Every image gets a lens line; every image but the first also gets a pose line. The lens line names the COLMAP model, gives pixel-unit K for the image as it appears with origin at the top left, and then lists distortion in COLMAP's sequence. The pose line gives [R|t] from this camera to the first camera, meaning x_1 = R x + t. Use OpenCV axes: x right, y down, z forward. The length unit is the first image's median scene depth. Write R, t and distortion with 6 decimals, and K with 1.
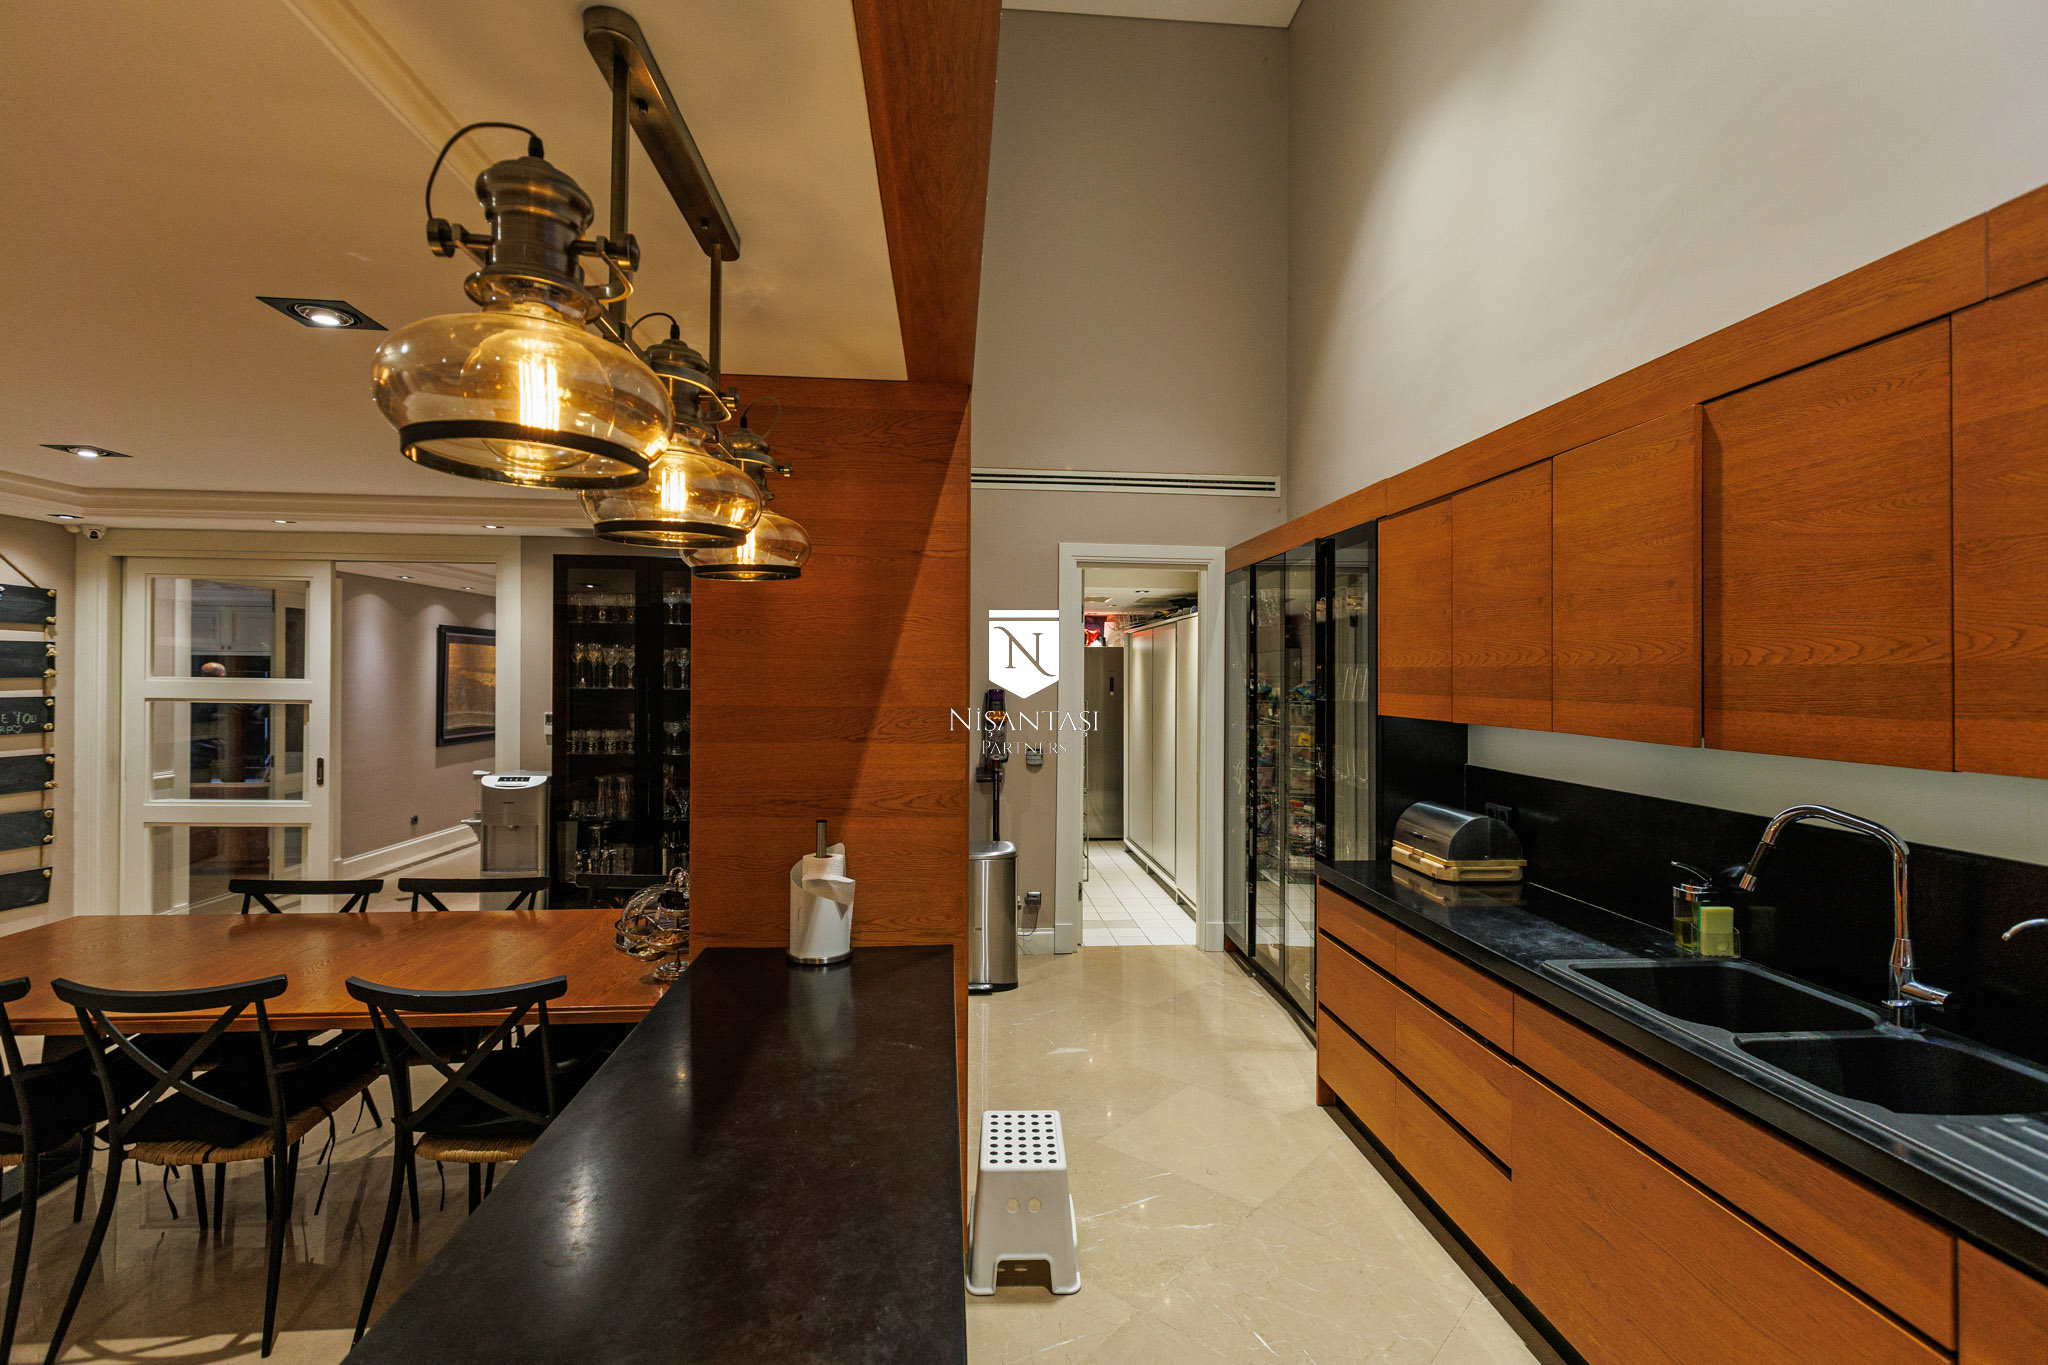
lens RADIAL K [[957.8, 0, 1037.6], [0, 957.8, 677.7], [0, 0, 1]] dist [0.001680, -0.000323]
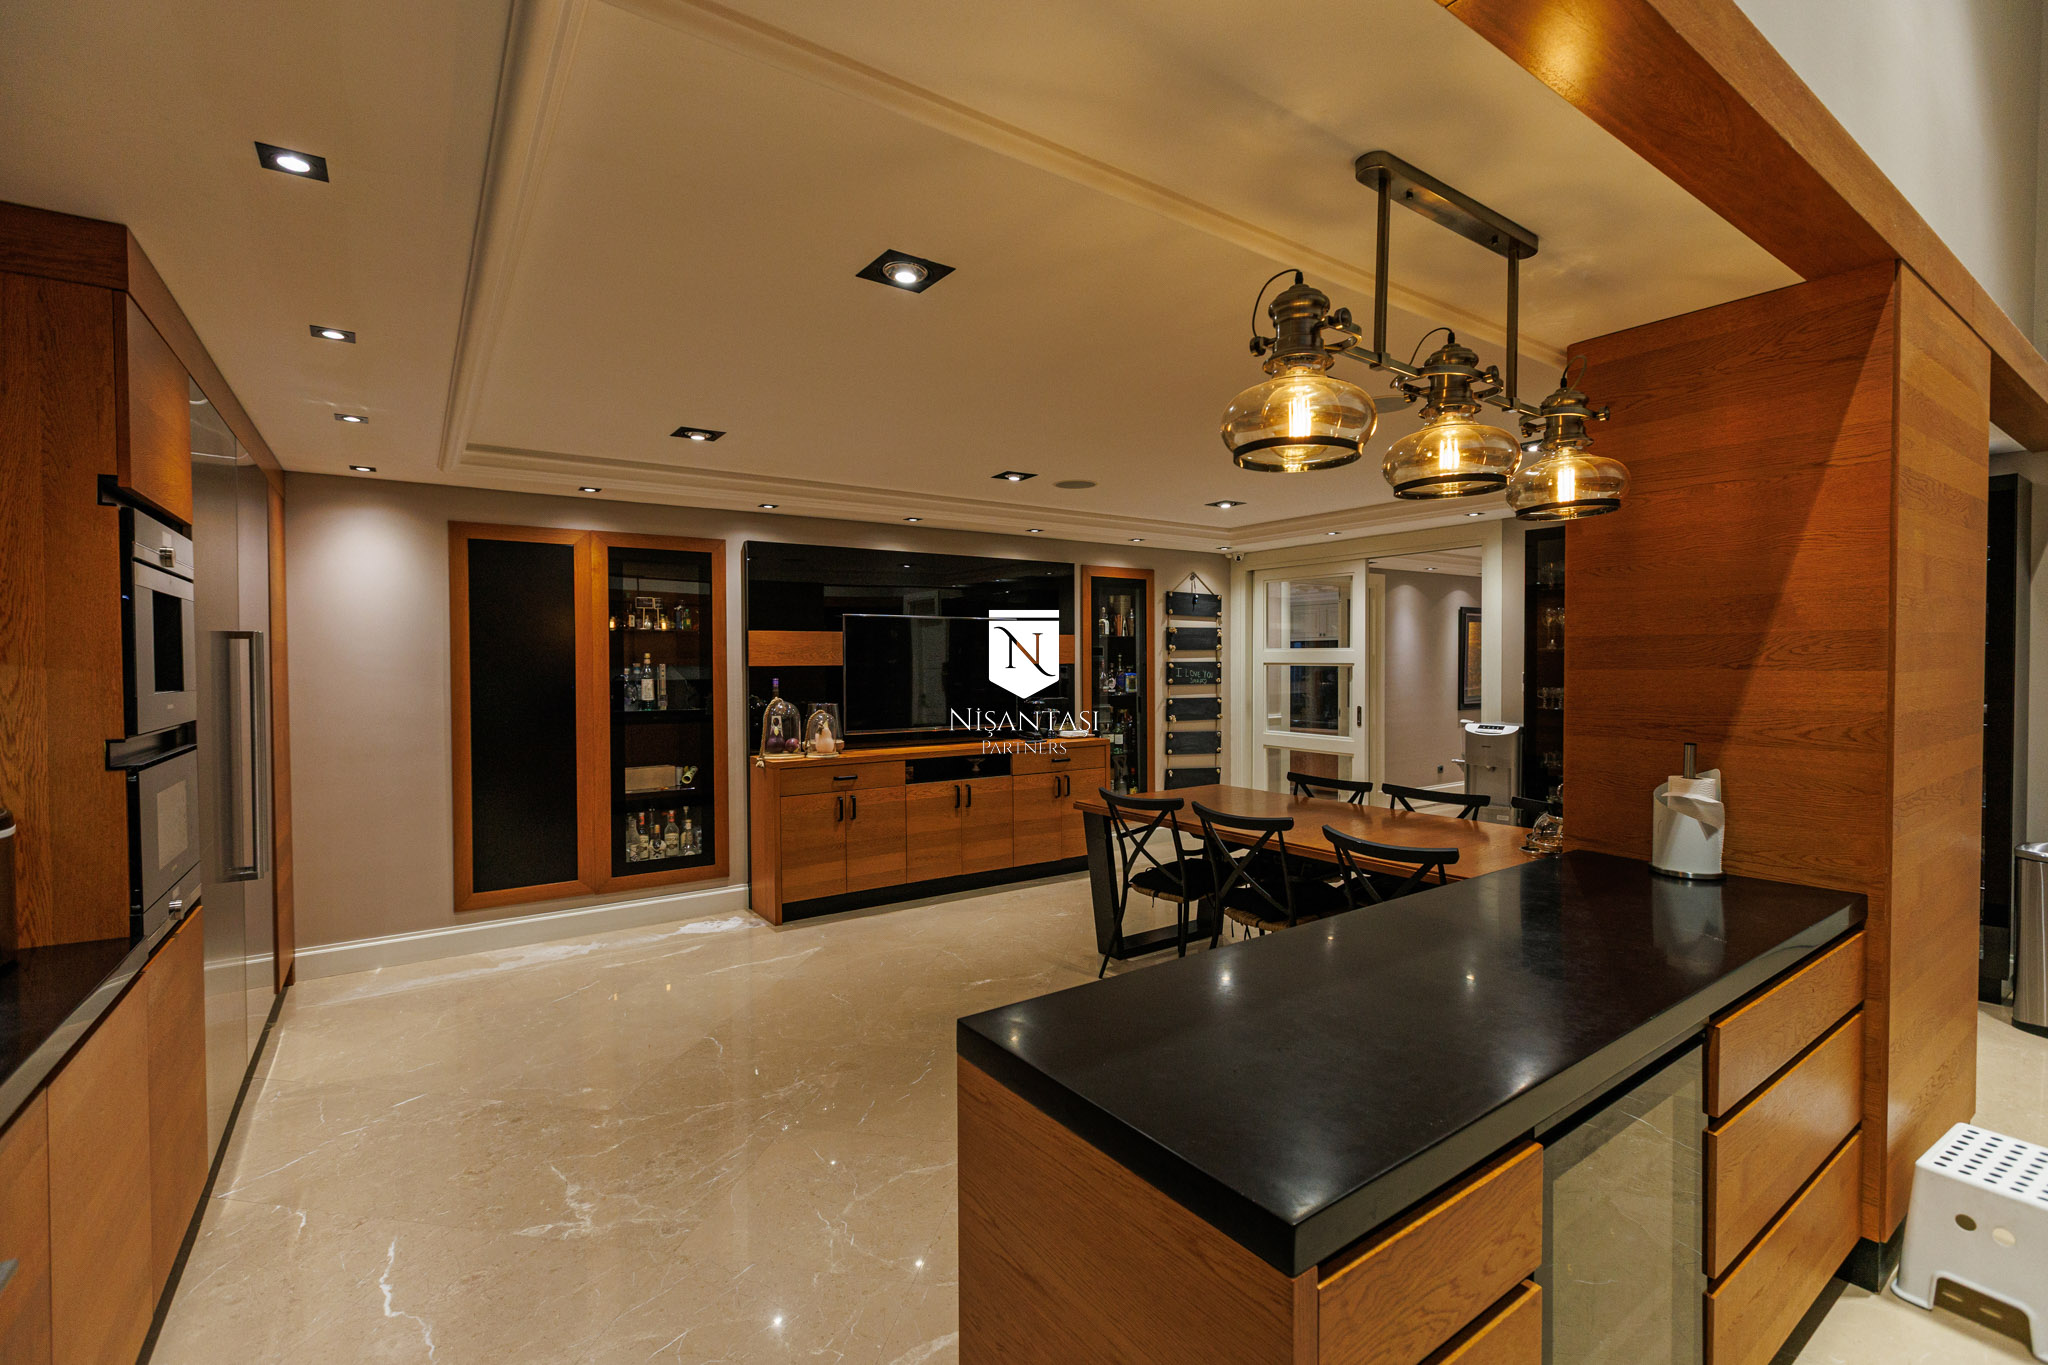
lens RADIAL K [[905.5, 0, 1024.0], [0, 905.5, 682.5], [0, 0, 1]] dist [-0.001653, 0.000016]
pose [[0.505080, 0.007419, -0.863040, 0.178864], [0.009863, 0.999848, 0.014367, 0.044186], [0.863016, -0.015769, 0.504931, -0.078323]]
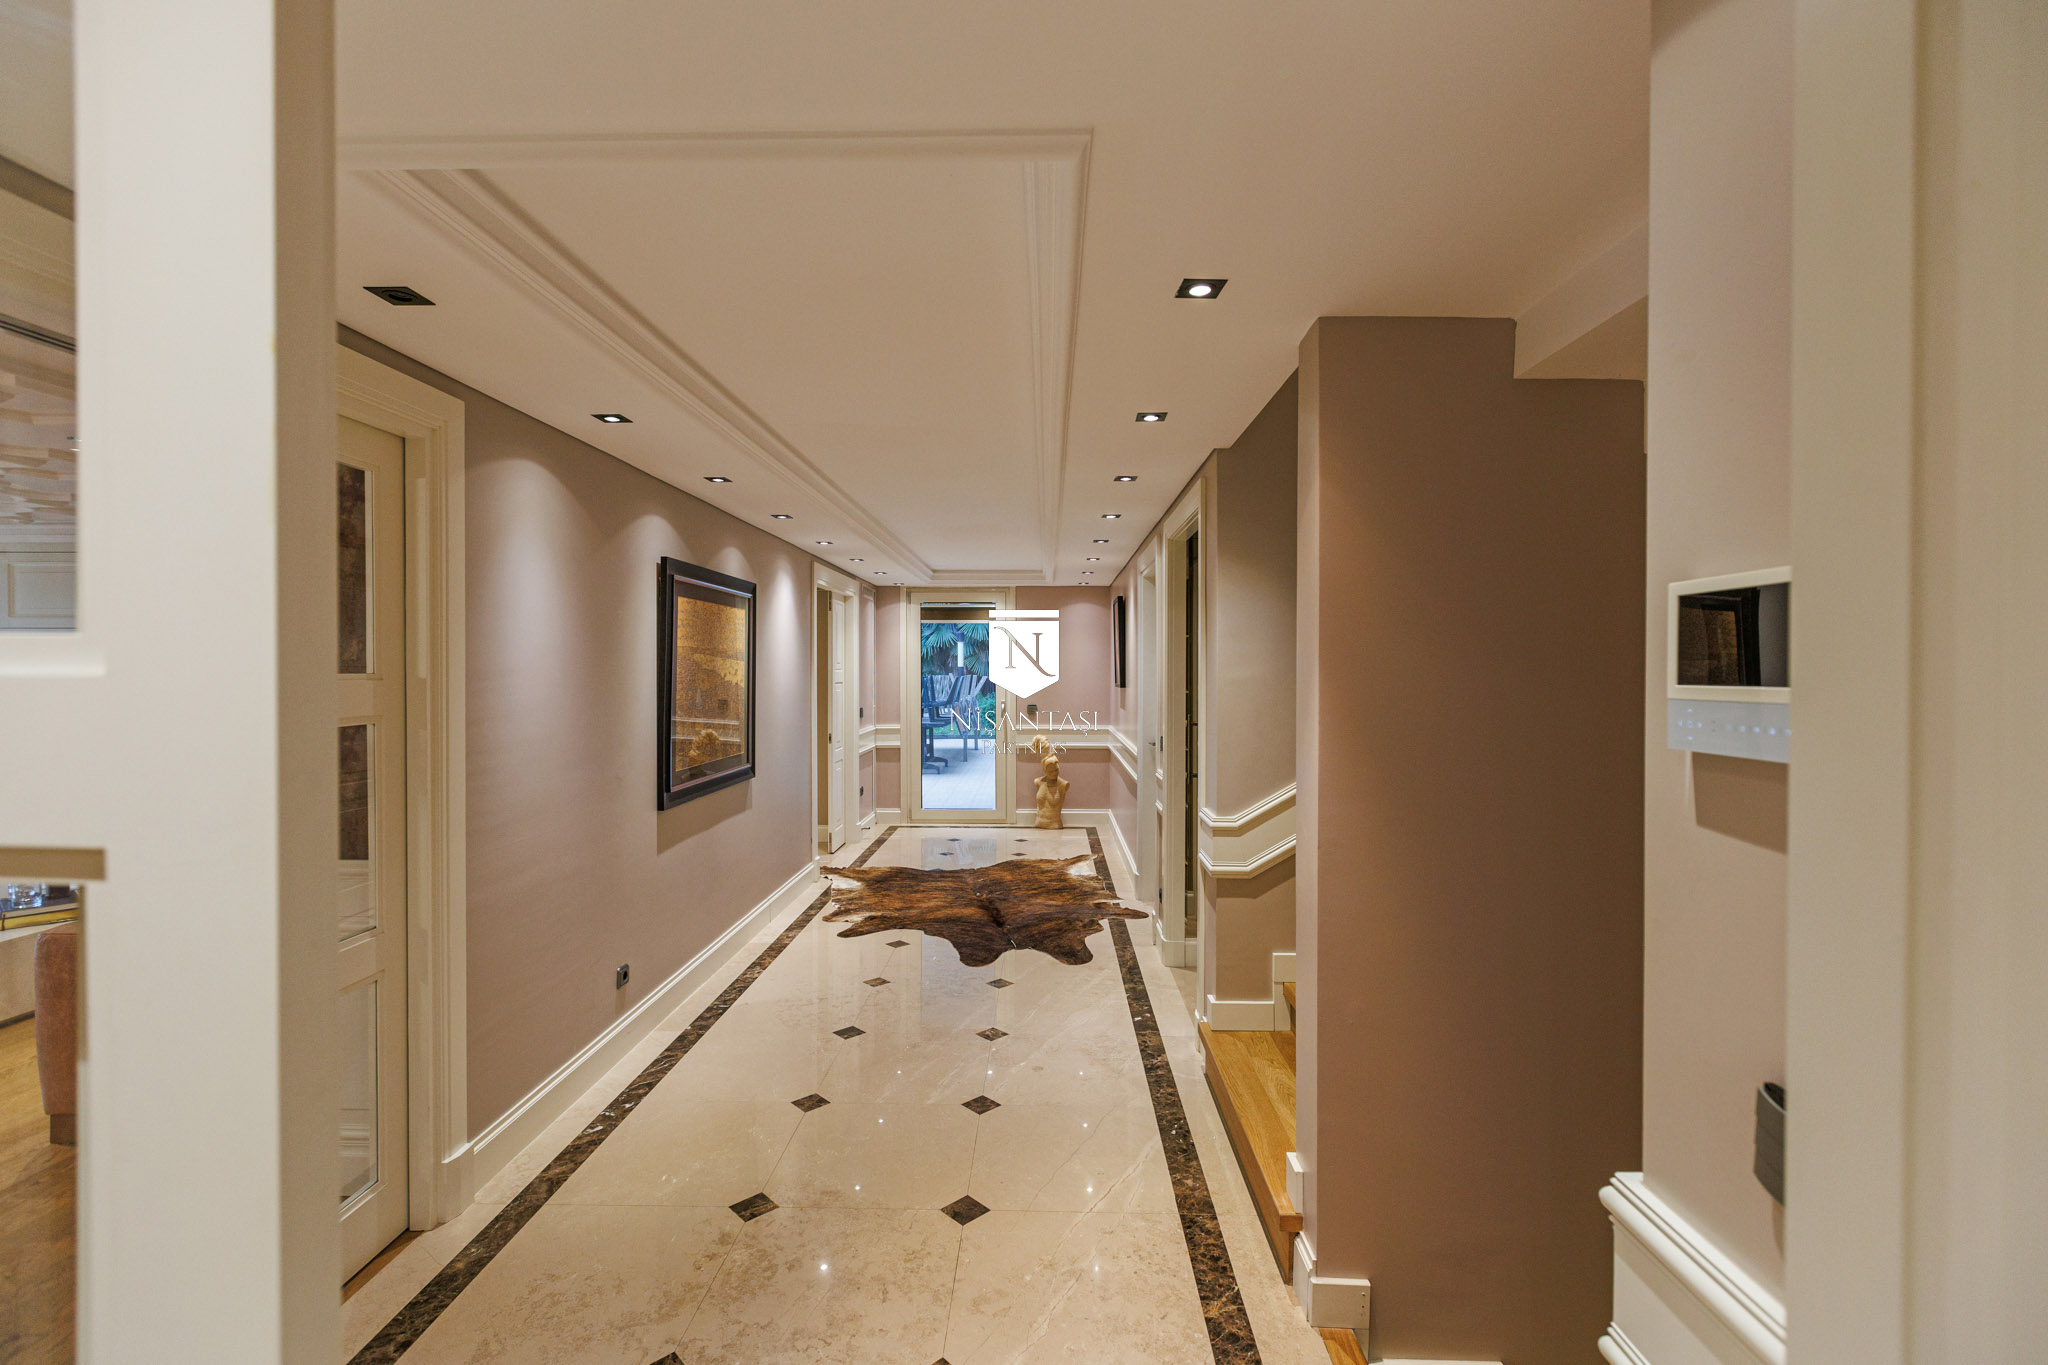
lens RADIAL K [[911.2, 0, 1024.0], [0, 911.2, 682.5], [0, 0, 1]] dist [0.002787, 0.000258]
pose [[0.995308, -0.005806, -0.096585, -1.049428], [0.006942, 0.999911, 0.011430, 0.010465], [0.096510, -0.012047, 0.995259, 1.475895]]
